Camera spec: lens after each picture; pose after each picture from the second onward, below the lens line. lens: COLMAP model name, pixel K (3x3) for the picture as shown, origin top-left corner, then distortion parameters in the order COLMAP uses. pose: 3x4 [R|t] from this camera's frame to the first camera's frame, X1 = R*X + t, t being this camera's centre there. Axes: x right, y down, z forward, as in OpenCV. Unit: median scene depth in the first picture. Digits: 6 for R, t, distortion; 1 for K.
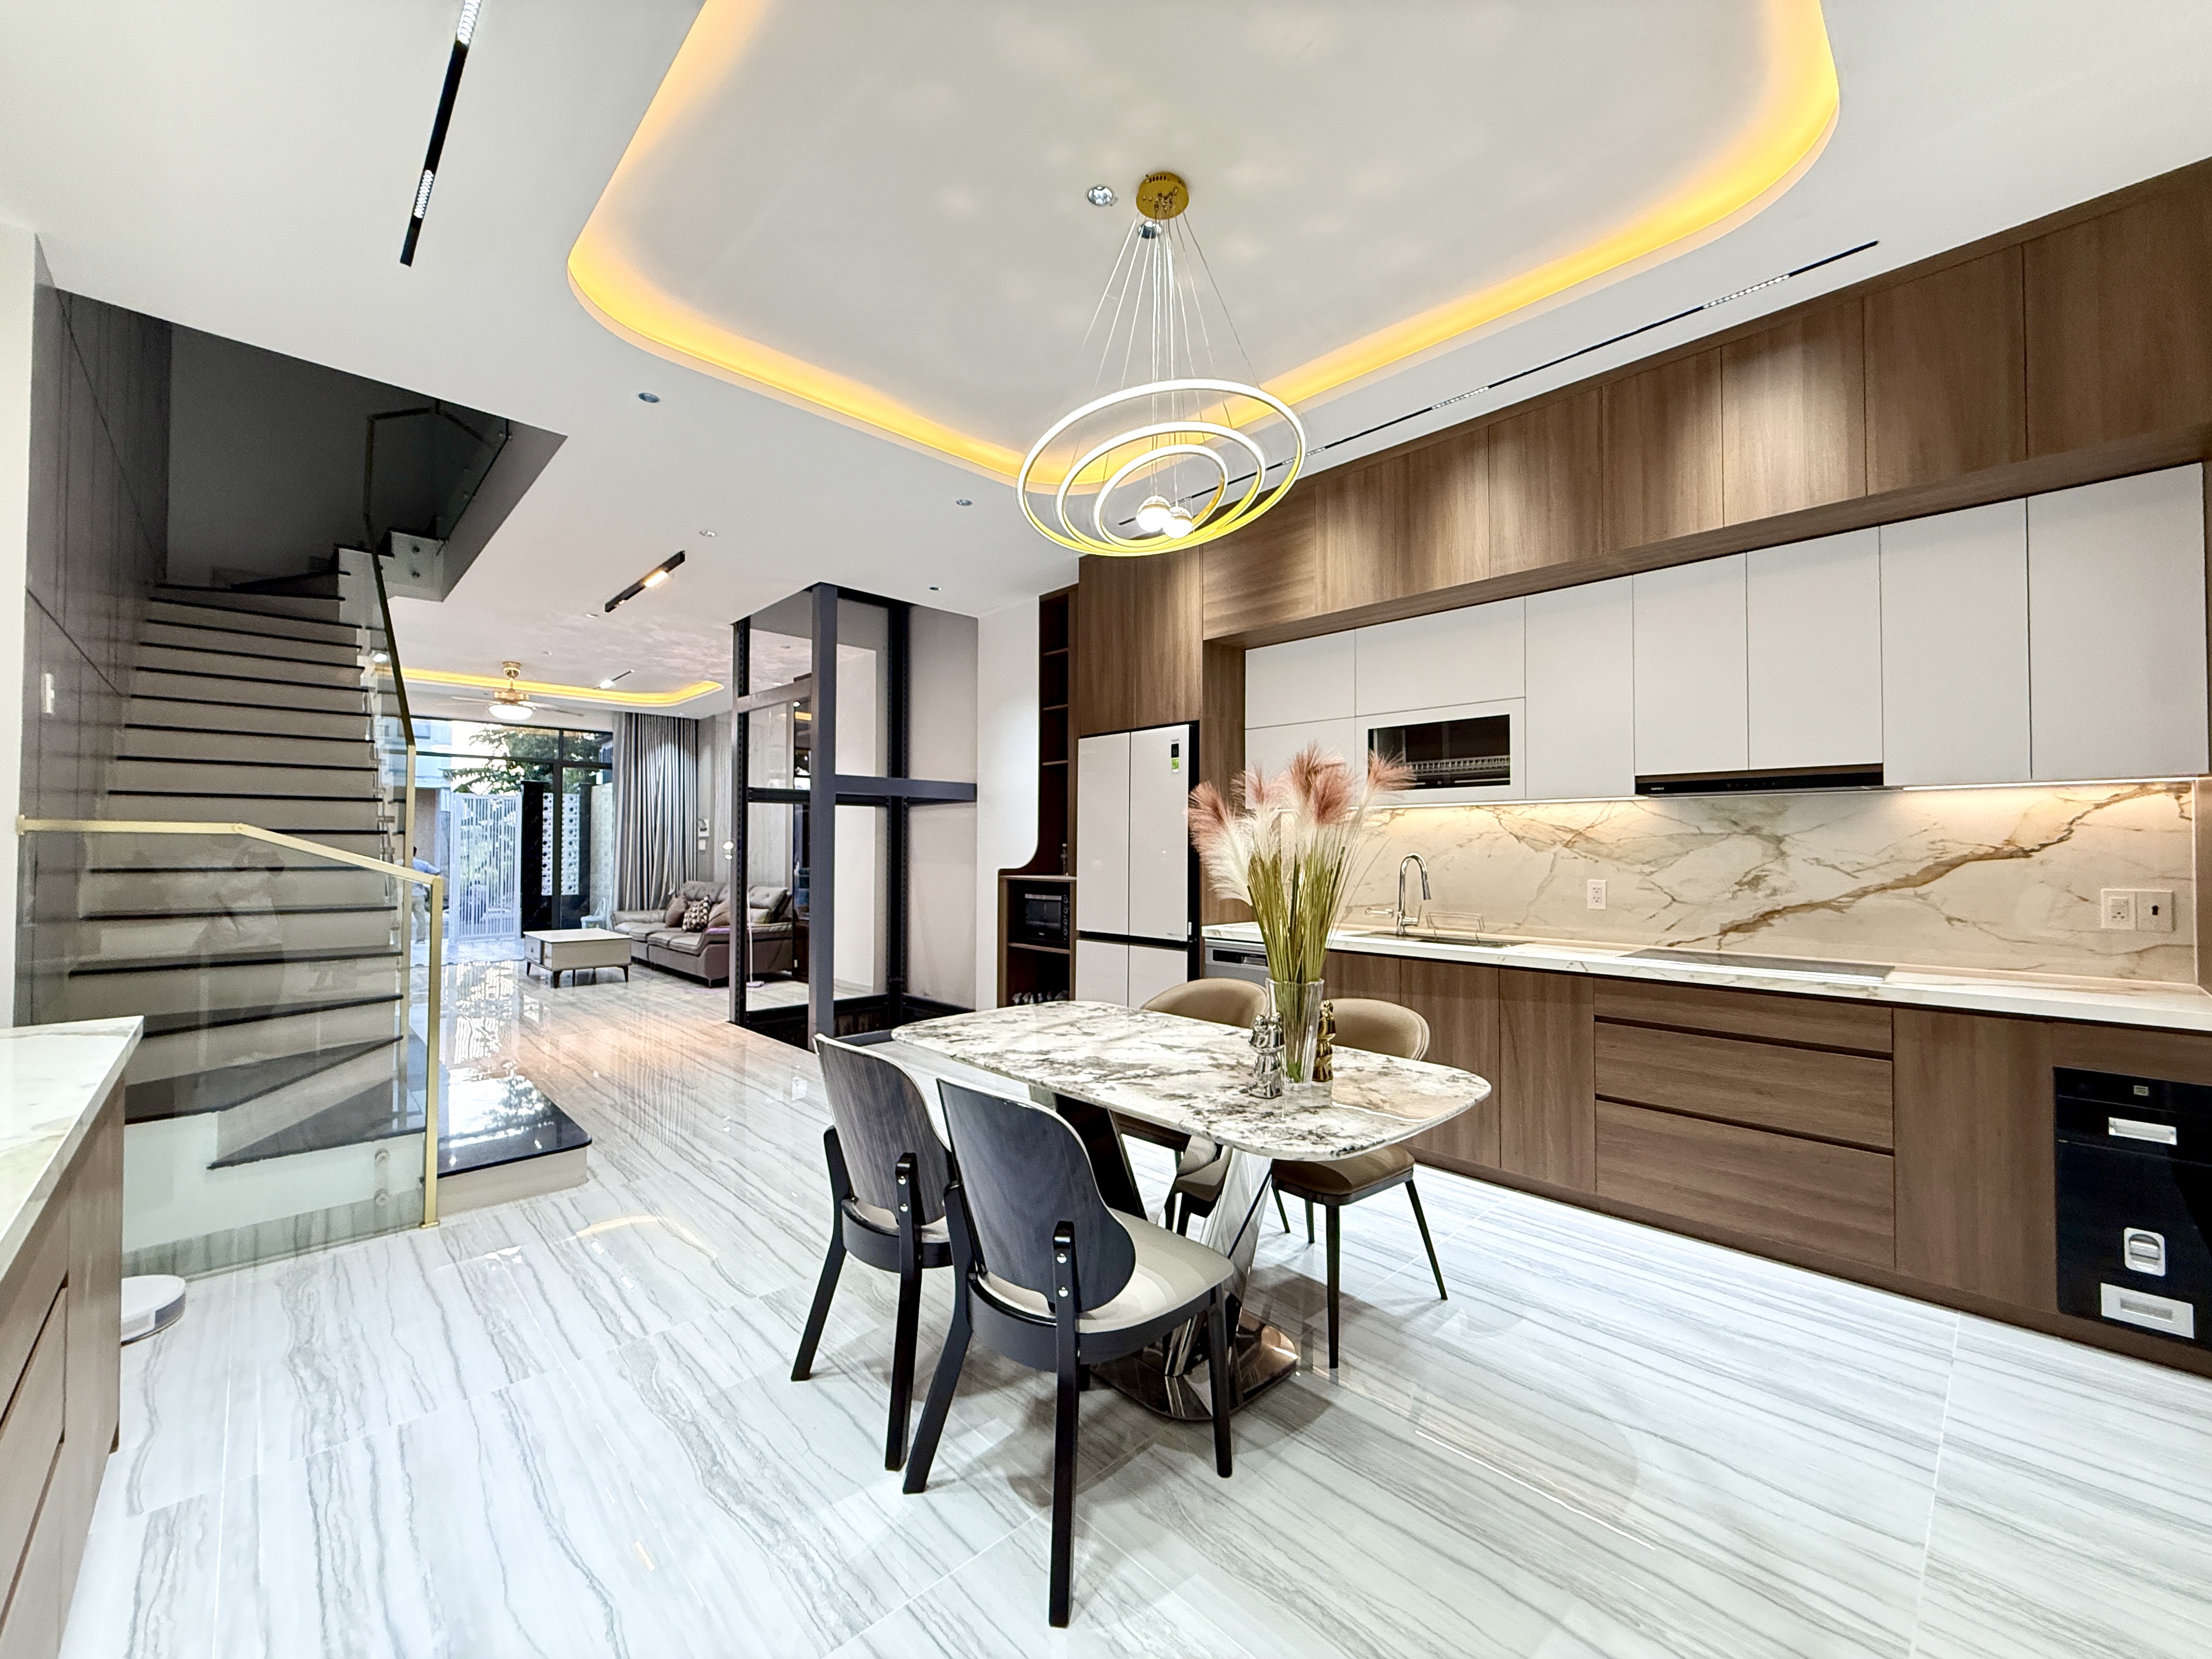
lens RADIAL K [[879.3, 0, 1096.5], [0, 879.3, 830.1], [0, 0, 1]] dist [0.001082, -0.000258]
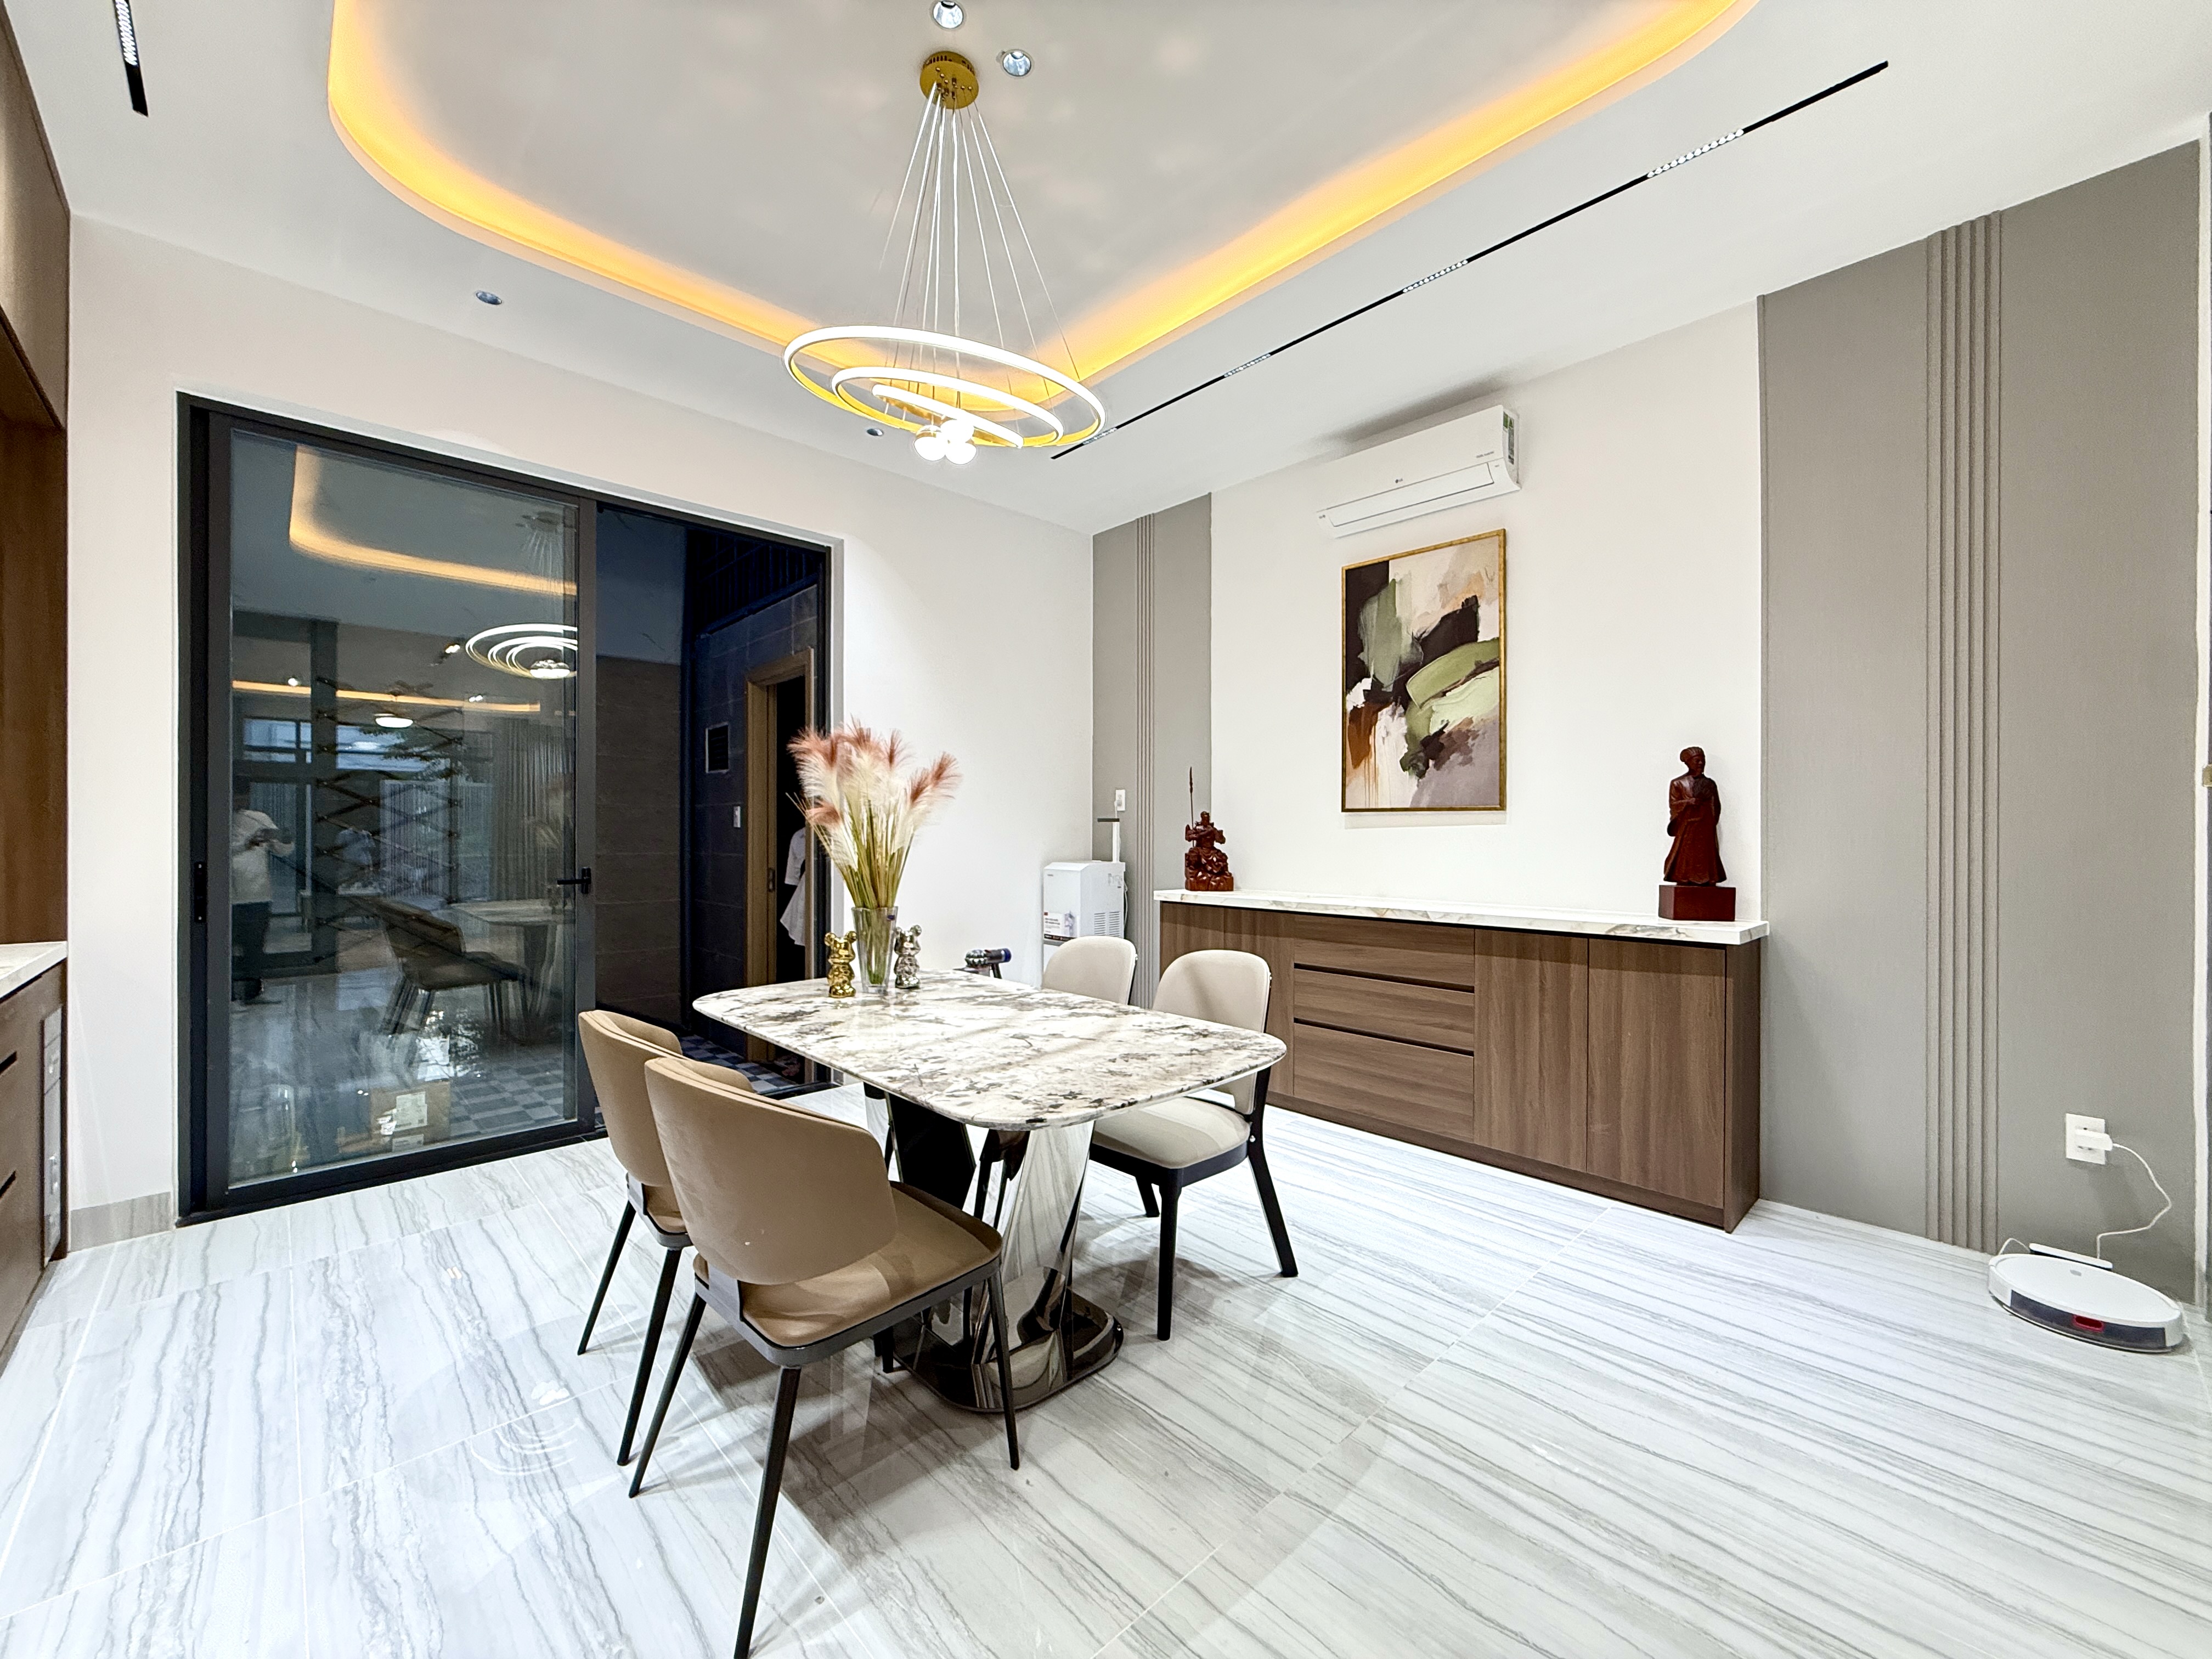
lens RADIAL K [[879.3, 0, 1100.1], [0, 879.3, 830.2], [0, 0, 1]] dist [0.001082, -0.000258]
pose [[-0.999992, -0.002774, 0.002931, -0.057446], [-0.002845, 0.999698, -0.024394, 0.050091], [-0.002863, -0.024402, -0.999698, 1.268021]]
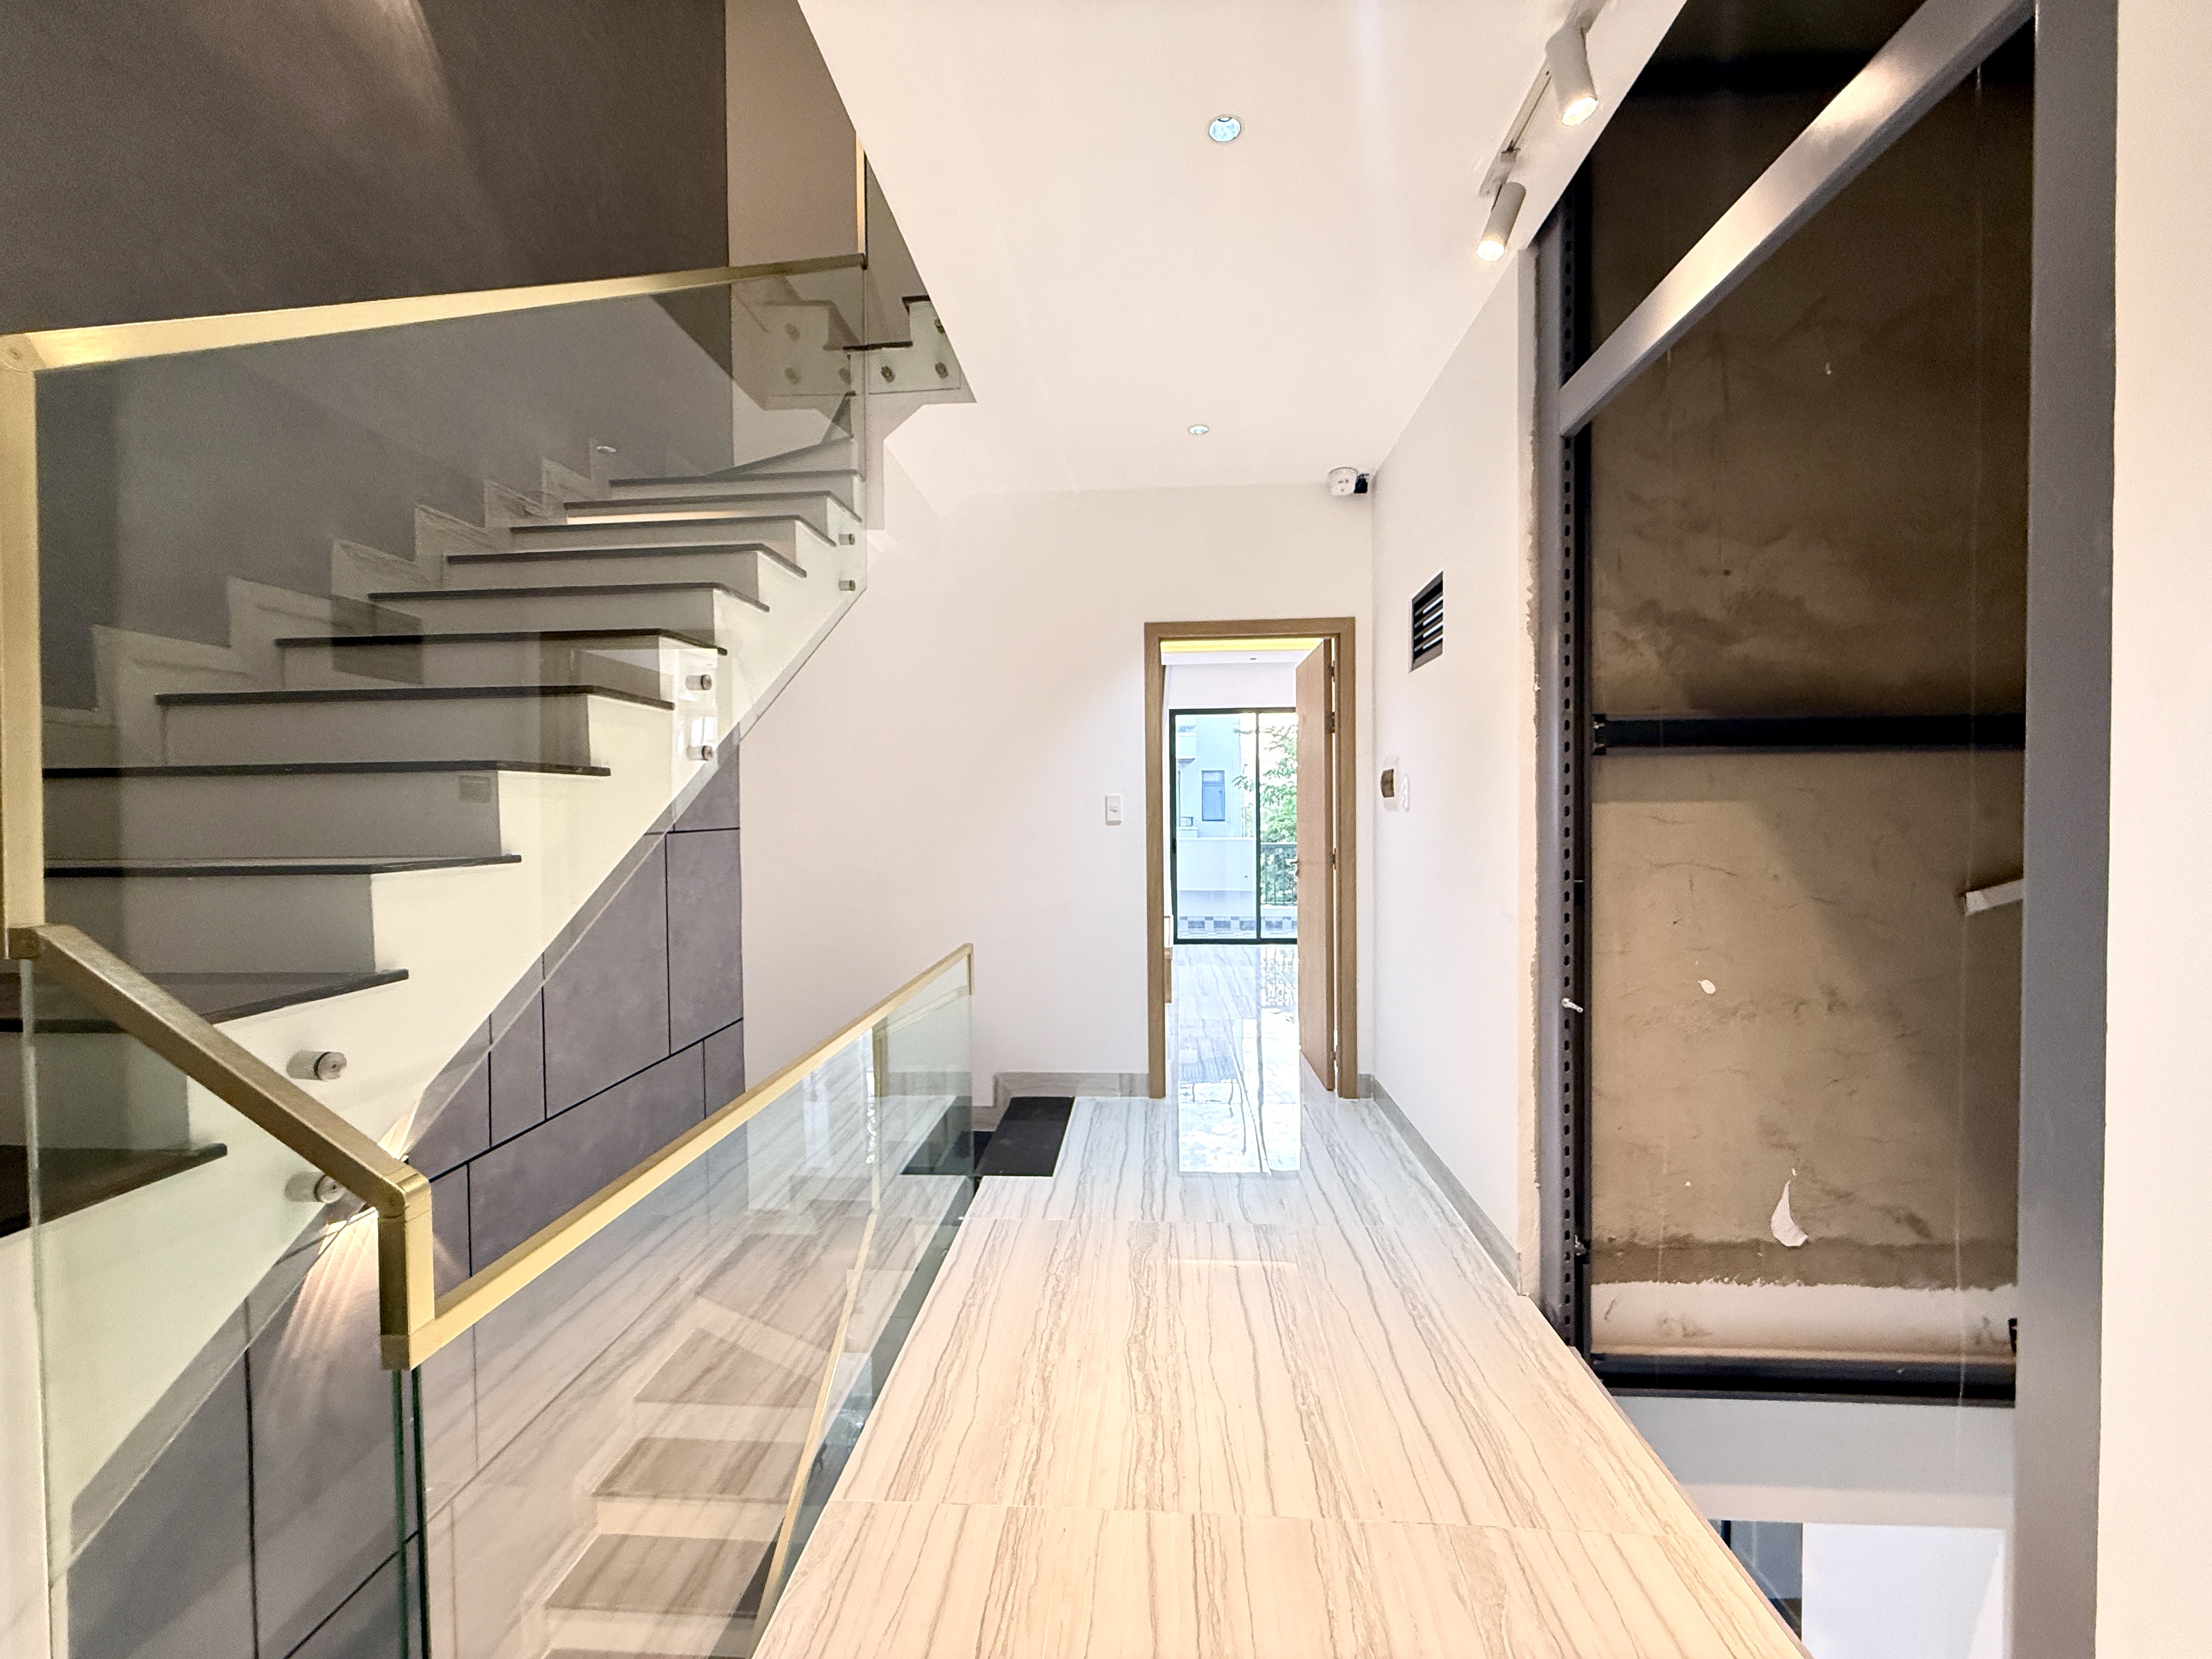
lens RADIAL K [[879.3, 0, 1105.9], [0, 879.3, 829.8], [0, 0, 1]] dist [0.001082, -0.000258]
pose [[0.685338, 0.001204, -0.728224, 0.695530], [0.027564, 0.999239, 0.027593, 0.001580], [0.727703, -0.038984, 0.684783, 0.533842]]
